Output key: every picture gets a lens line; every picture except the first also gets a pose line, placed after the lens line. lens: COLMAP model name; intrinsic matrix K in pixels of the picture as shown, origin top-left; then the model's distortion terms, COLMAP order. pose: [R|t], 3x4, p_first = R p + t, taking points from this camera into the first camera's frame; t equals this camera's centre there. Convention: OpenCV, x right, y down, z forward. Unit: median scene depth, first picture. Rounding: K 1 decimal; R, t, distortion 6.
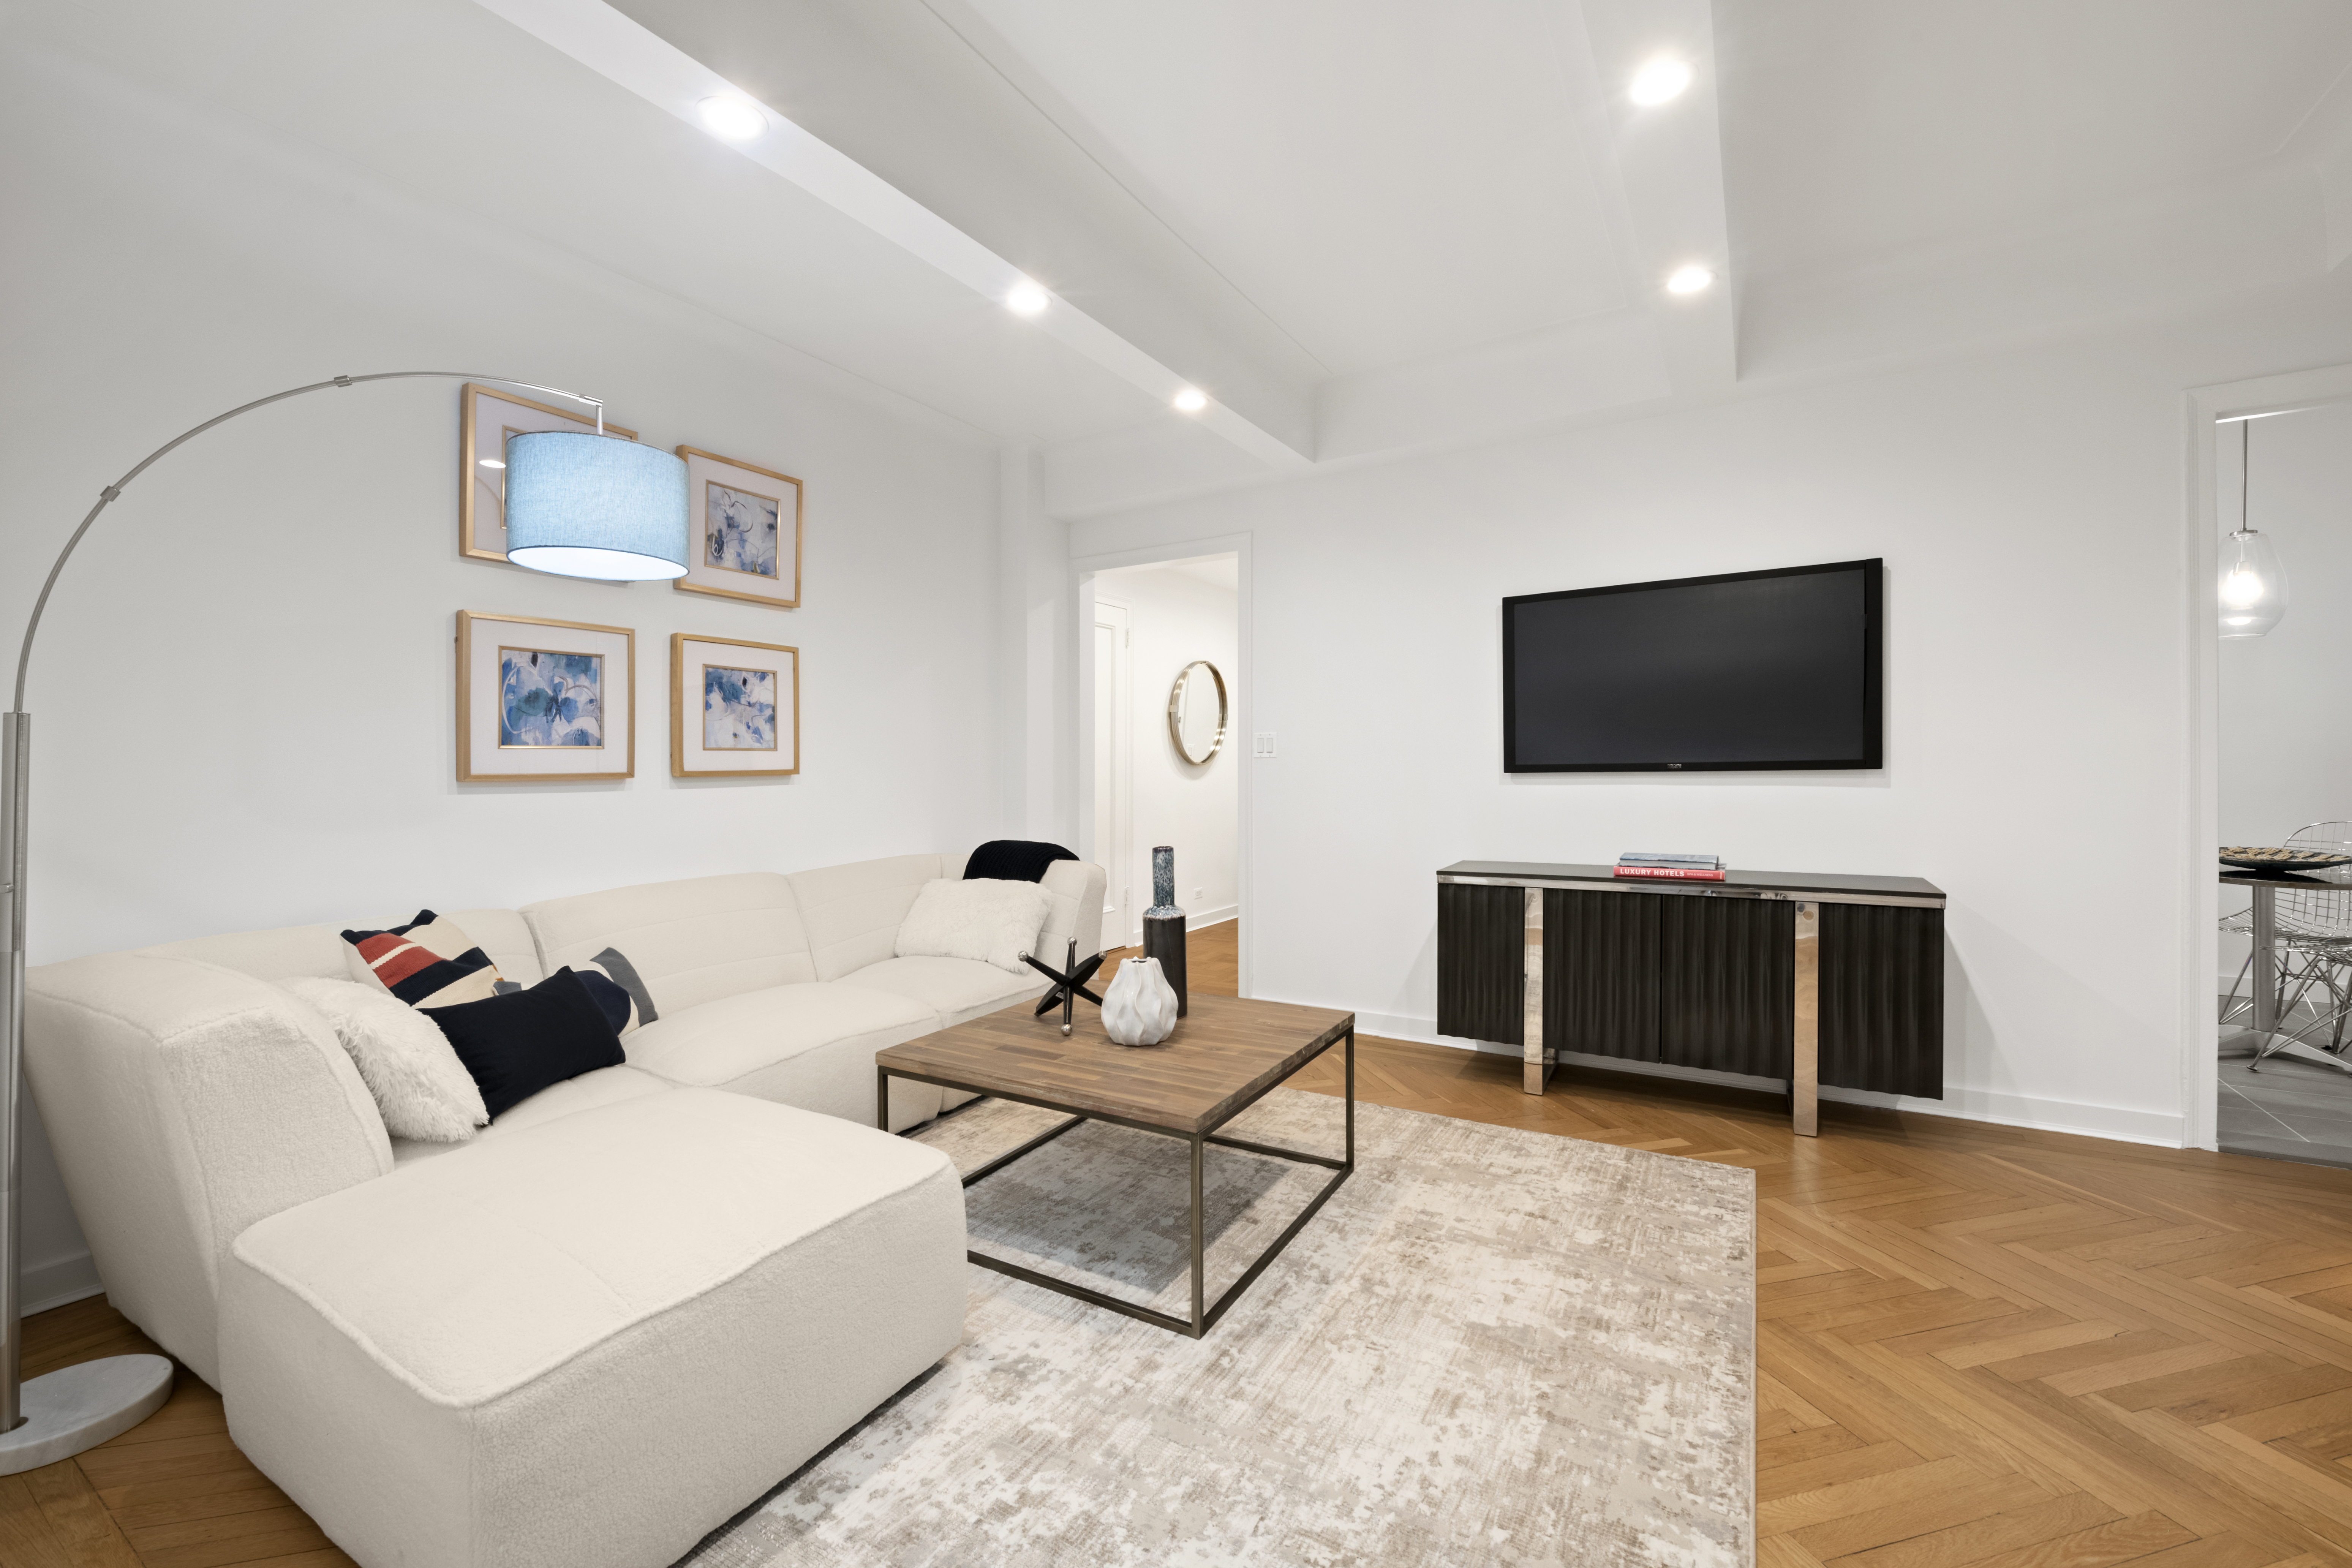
lens RADIAL K [[959.5, 0, 1176.0], [0, 959.5, 784.0], [0, 0, 1]] dist [-0.011034, -0.000178]
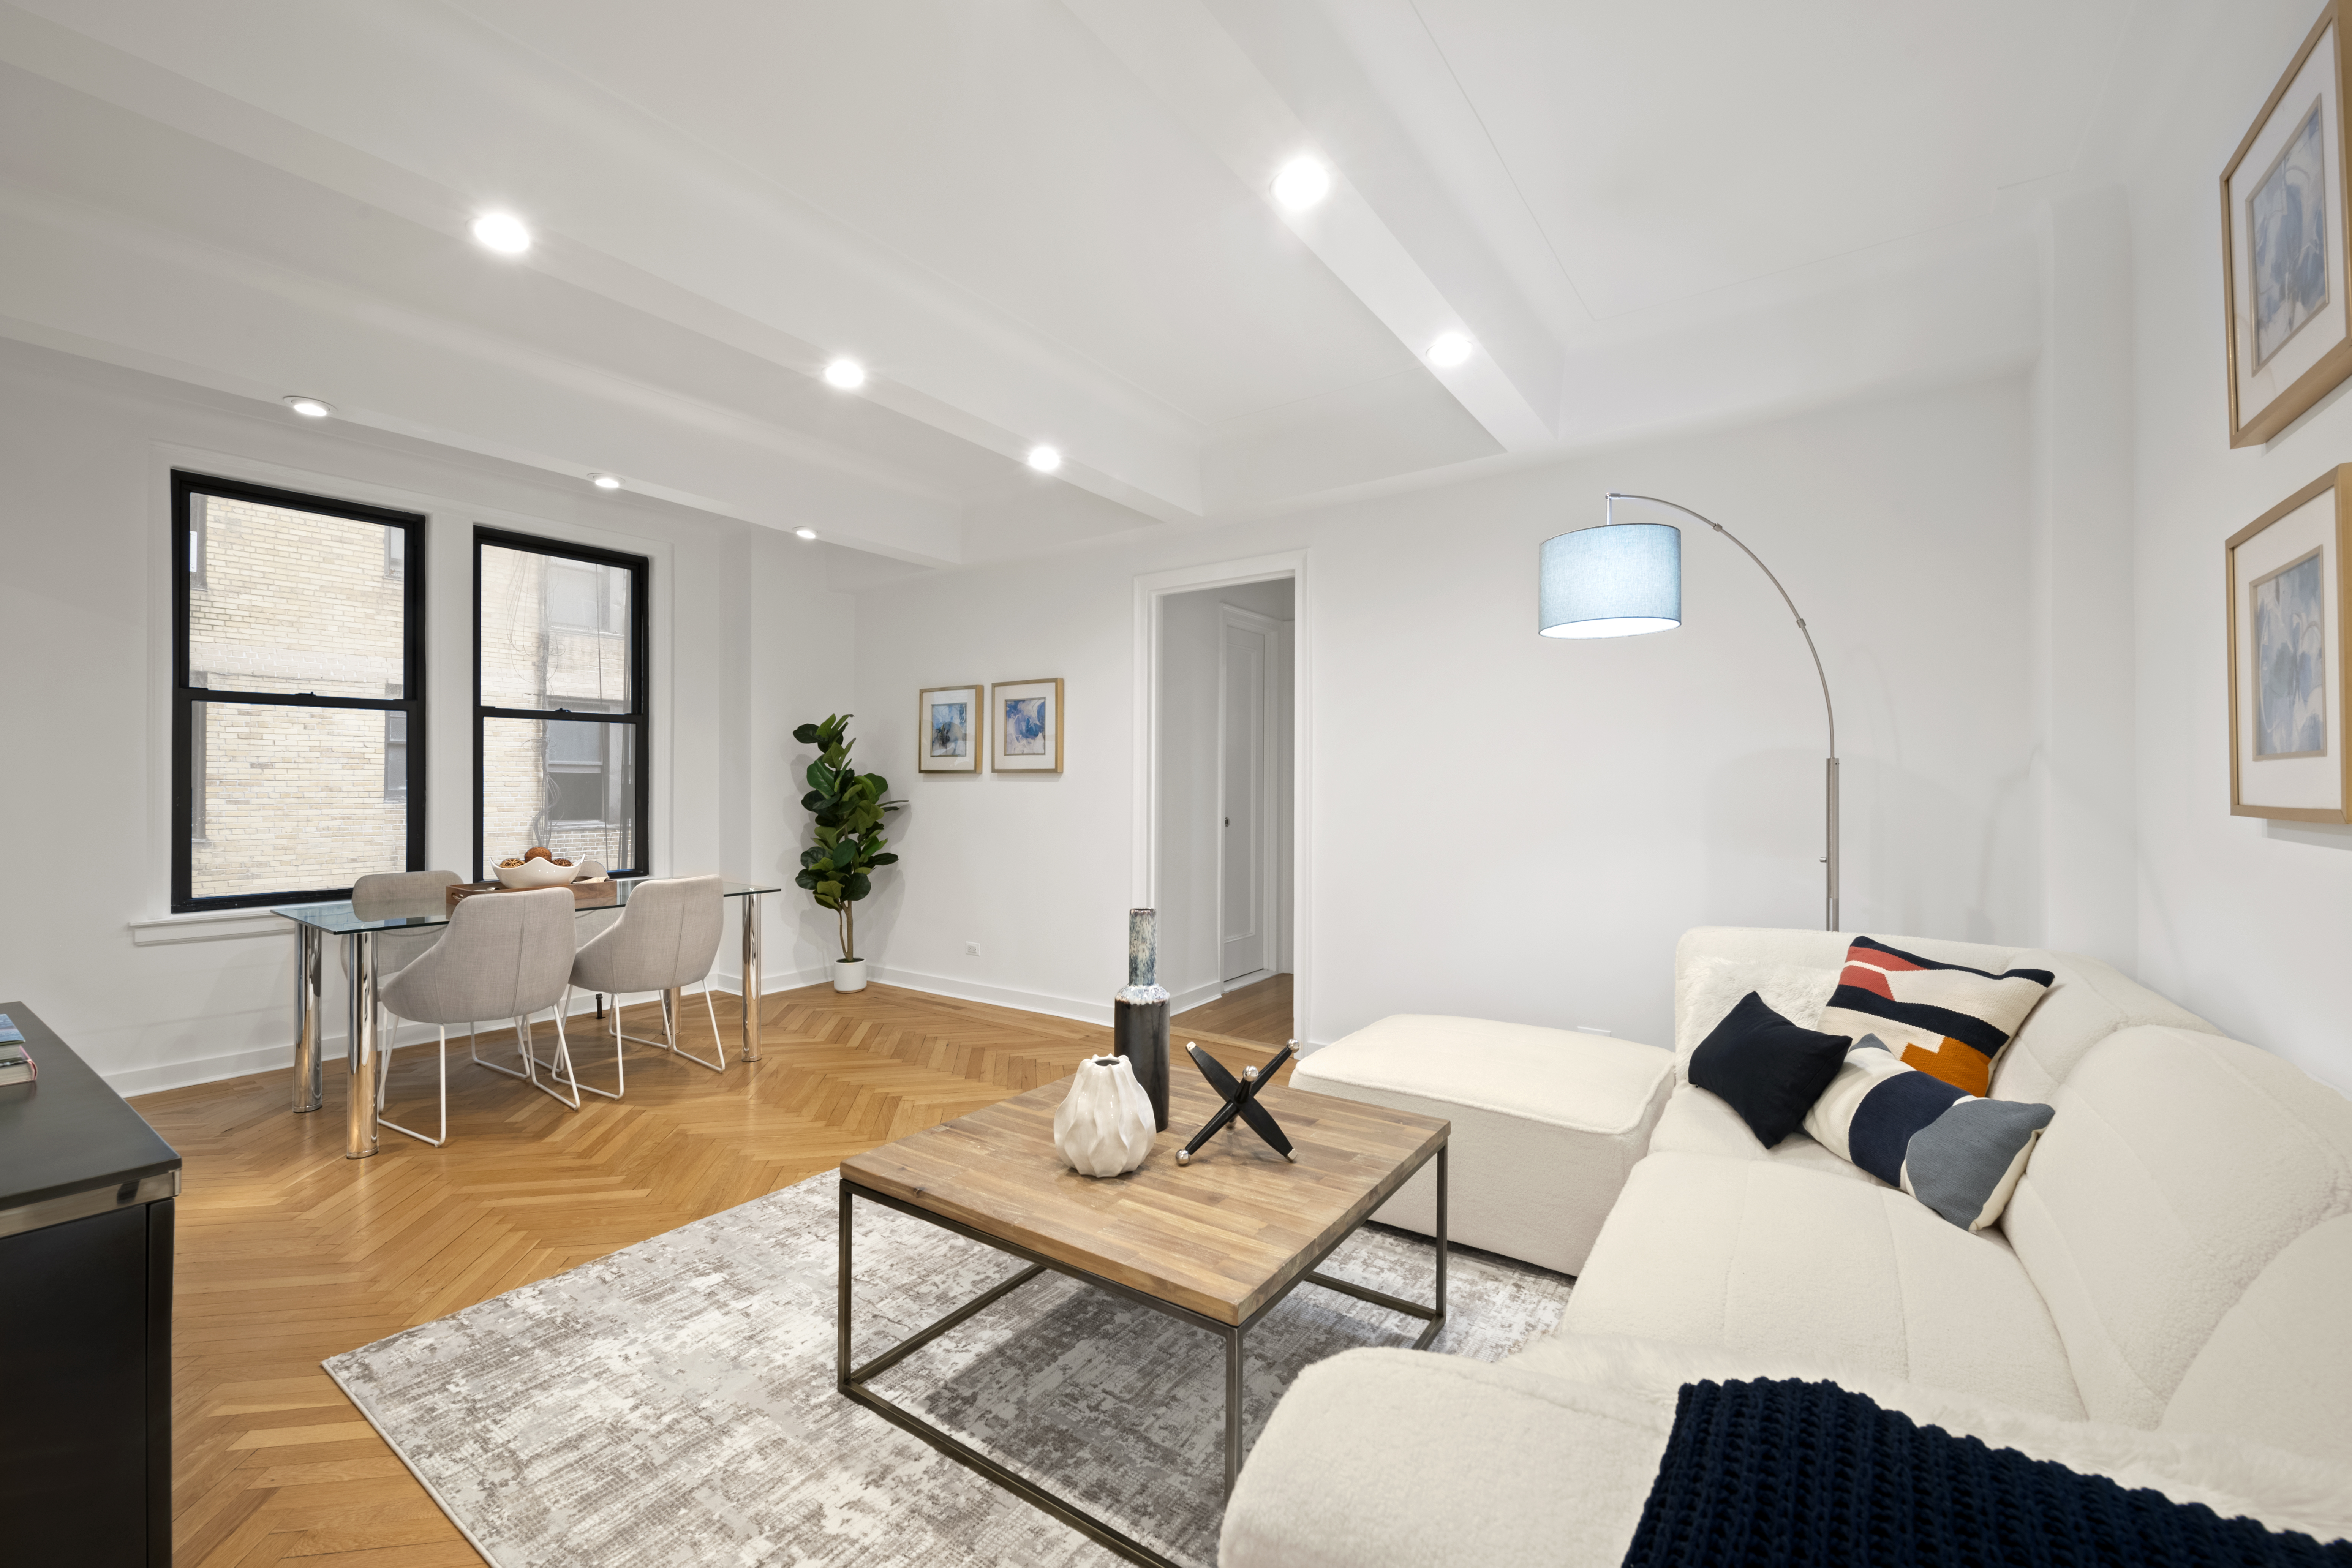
lens RADIAL K [[917.7, 0, 1176.0], [0, 917.7, 784.0], [0, 0, 1]] dist [-0.024737, -0.000032]
pose [[-0.996991, 0.016471, 0.075747, -0.111691], [0.017213, 0.999810, 0.009151, -0.039257], [-0.075581, 0.010427, -0.997085, 1.525506]]
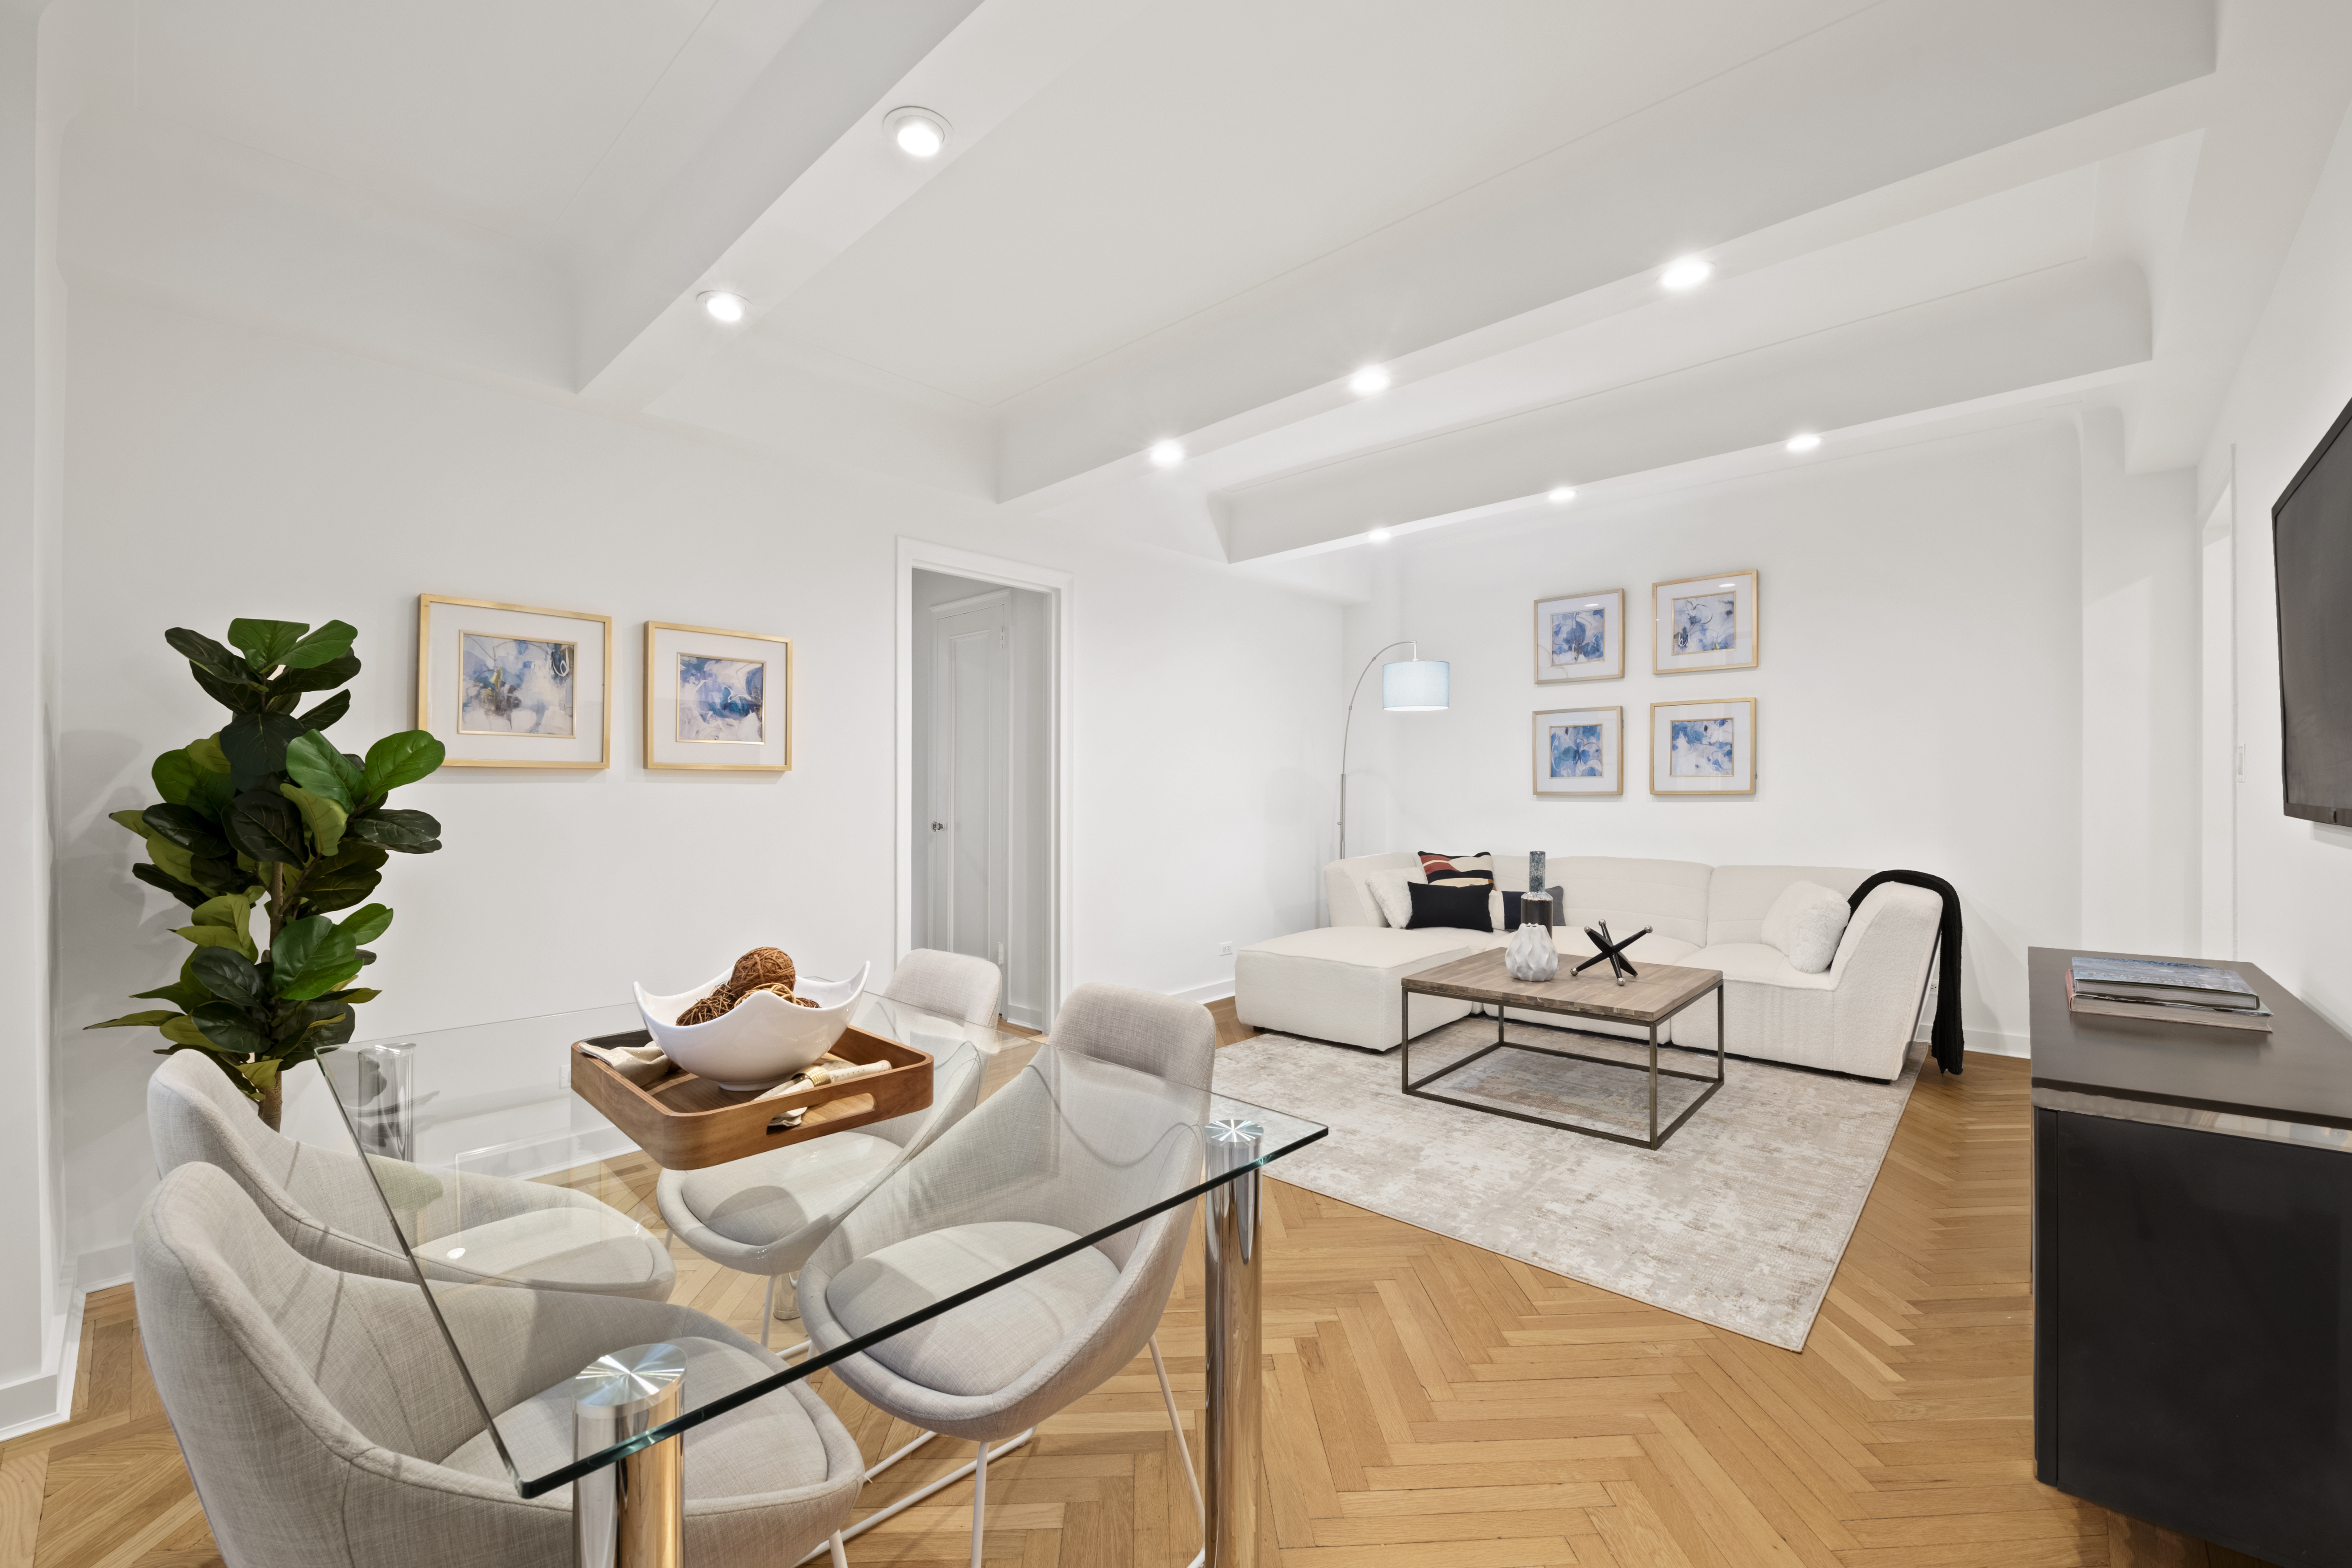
lens RADIAL K [[983.5, 0, 1176.0], [0, 983.5, 784.0], [0, 0, 1]] dist [-0.001224, -0.000137]
pose [[-0.206279, 0.012985, -0.978407, 1.363642], [-0.002310, 0.999903, 0.013757, -0.050145], [0.978490, 0.005098, -0.206229, 0.629333]]
